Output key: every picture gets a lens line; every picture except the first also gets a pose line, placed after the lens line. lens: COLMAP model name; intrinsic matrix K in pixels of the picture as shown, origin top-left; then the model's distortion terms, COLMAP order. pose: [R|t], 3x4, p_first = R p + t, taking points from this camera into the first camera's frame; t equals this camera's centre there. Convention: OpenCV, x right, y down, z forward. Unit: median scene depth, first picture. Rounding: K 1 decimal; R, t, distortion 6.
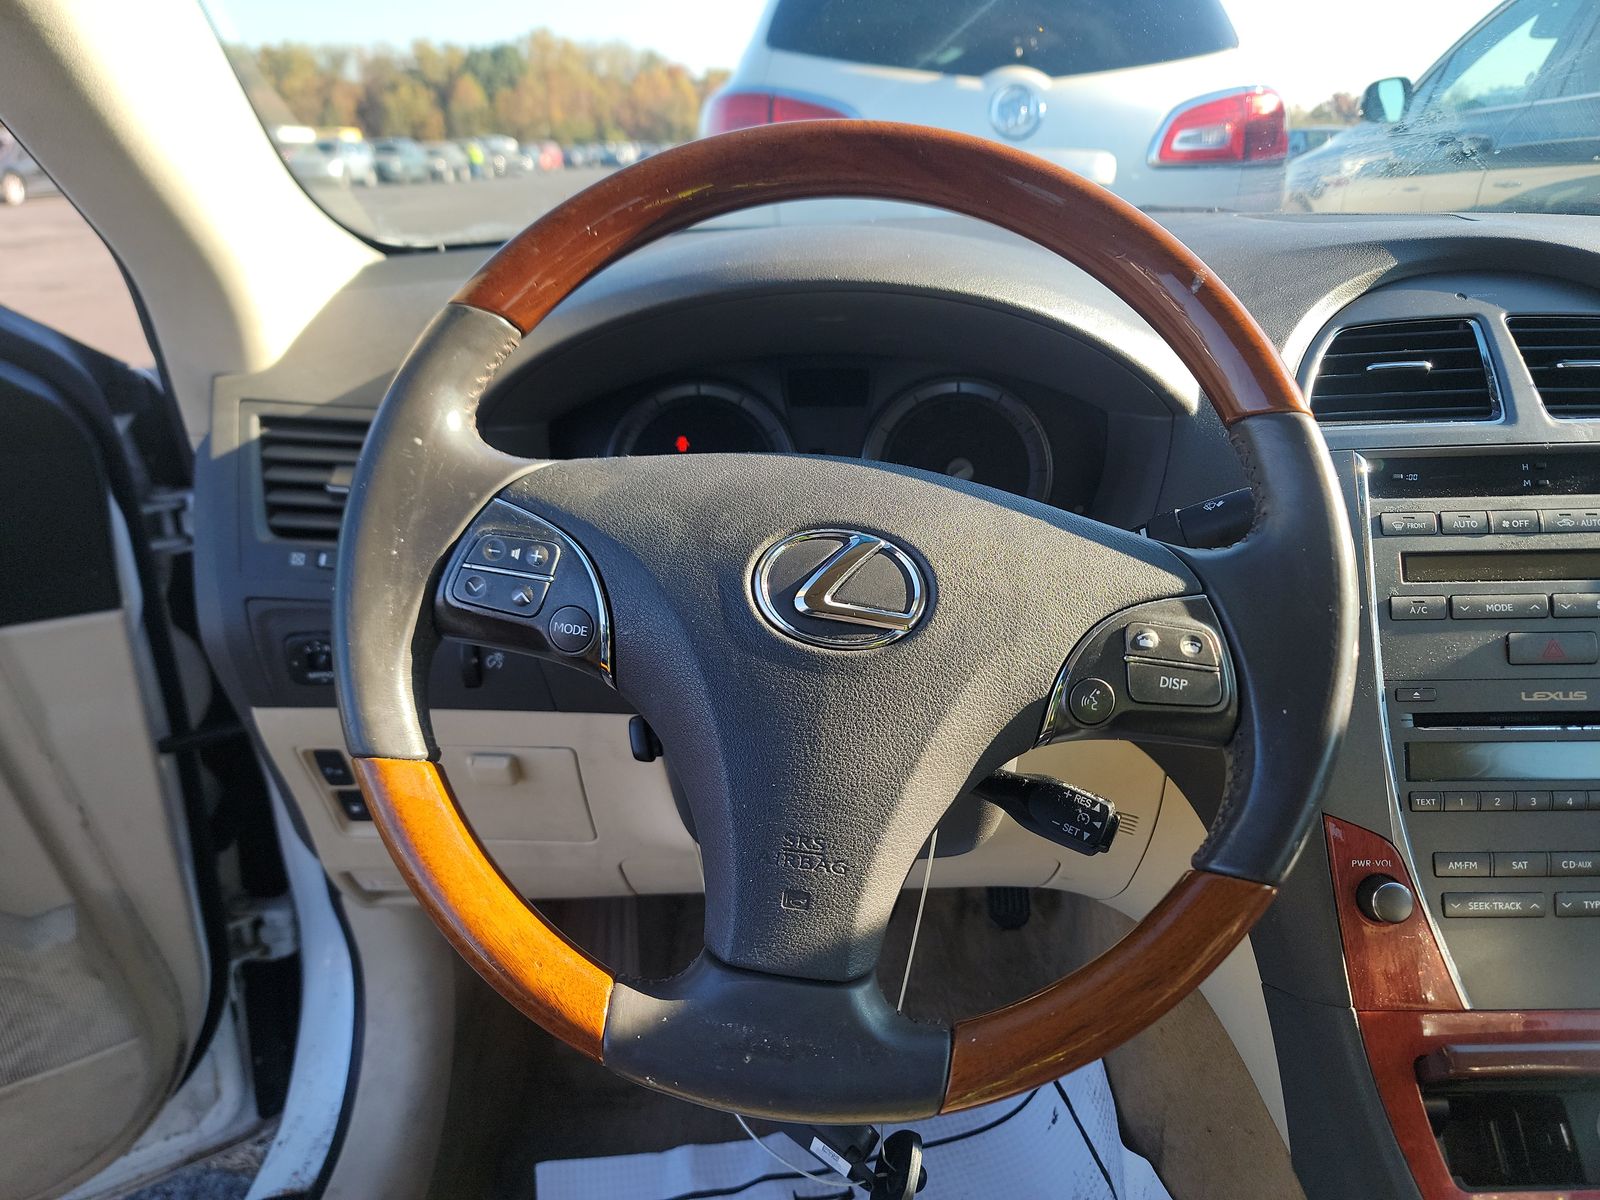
lens RADIAL K [[1119.5, 0, 835.5], [0, 1119.5, 601.1], [0, 0, 1]] dist [0.058935, -0.047371]
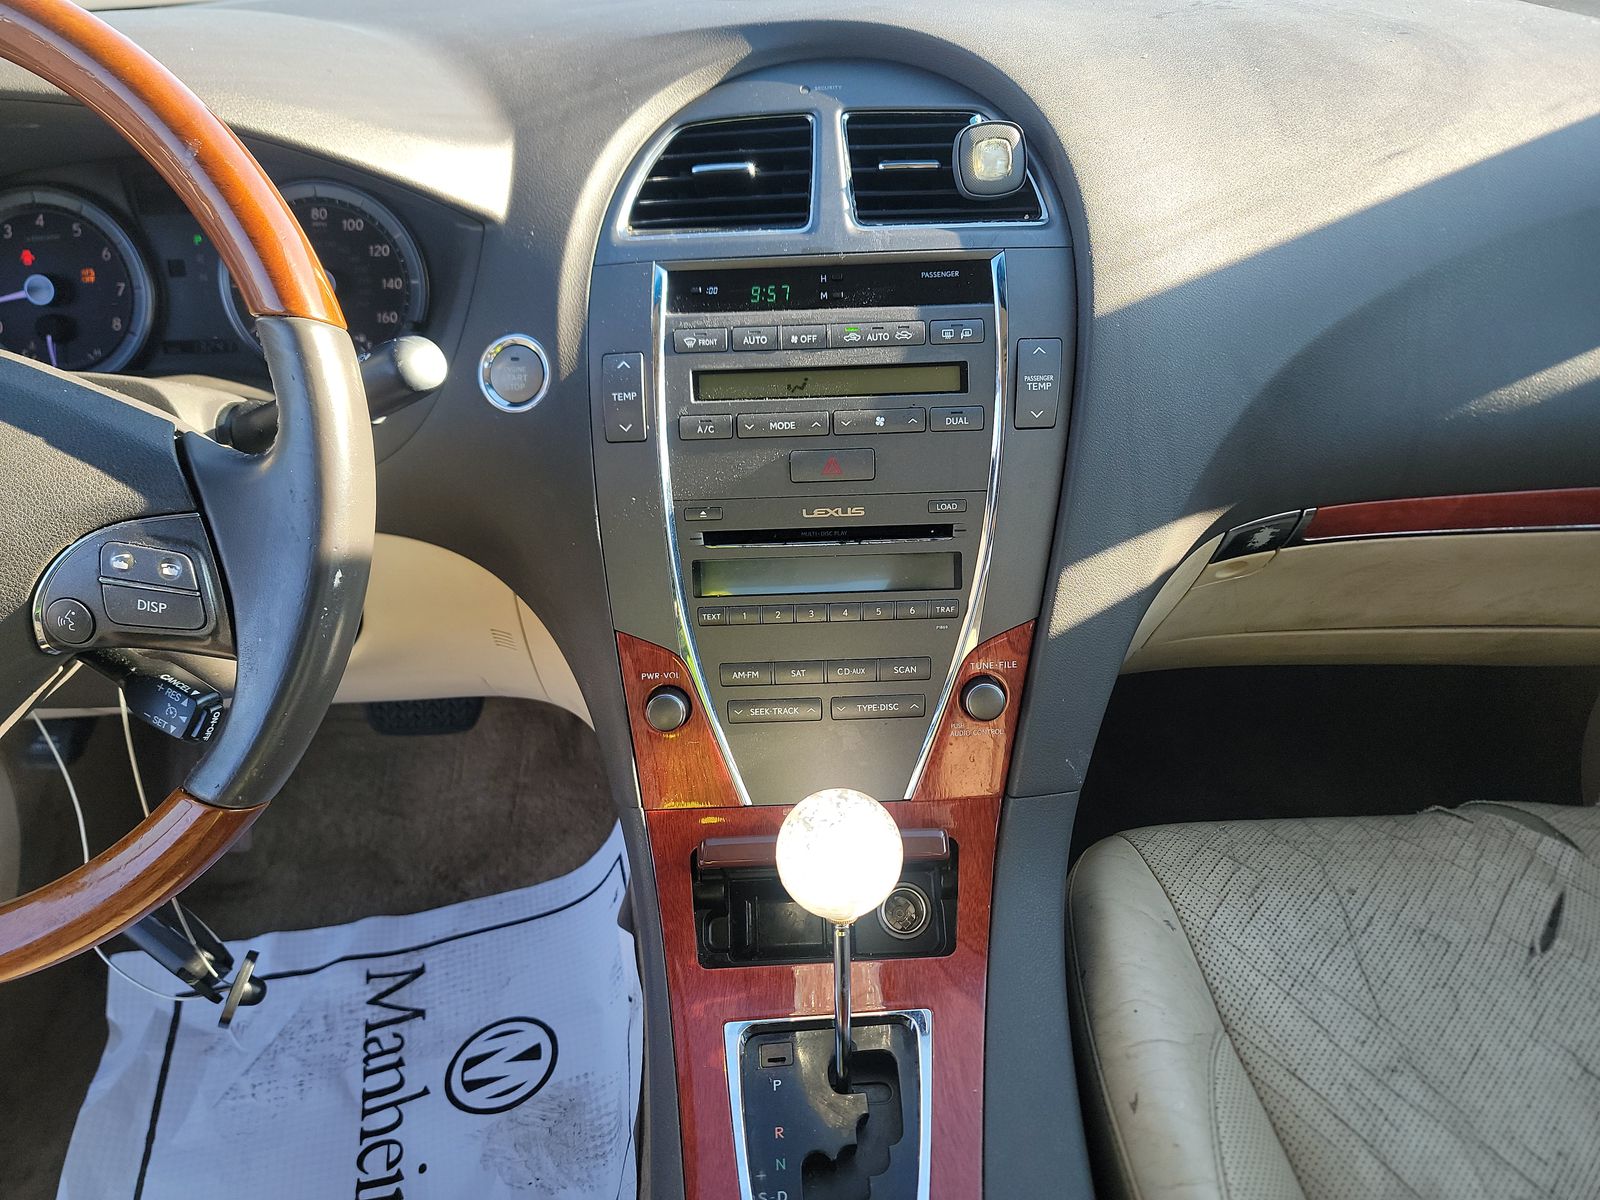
lens RADIAL K [[1119.5, 0, 835.5], [0, 1119.5, 601.1], [0, 0, 1]] dist [0.058935, -0.047371]
pose [[0.999632, -0.022638, 0.014938, 0.589694], [0.019461, 0.982292, 0.186341, -0.024883], [-0.018892, -0.185981, 0.982372, -0.006636]]
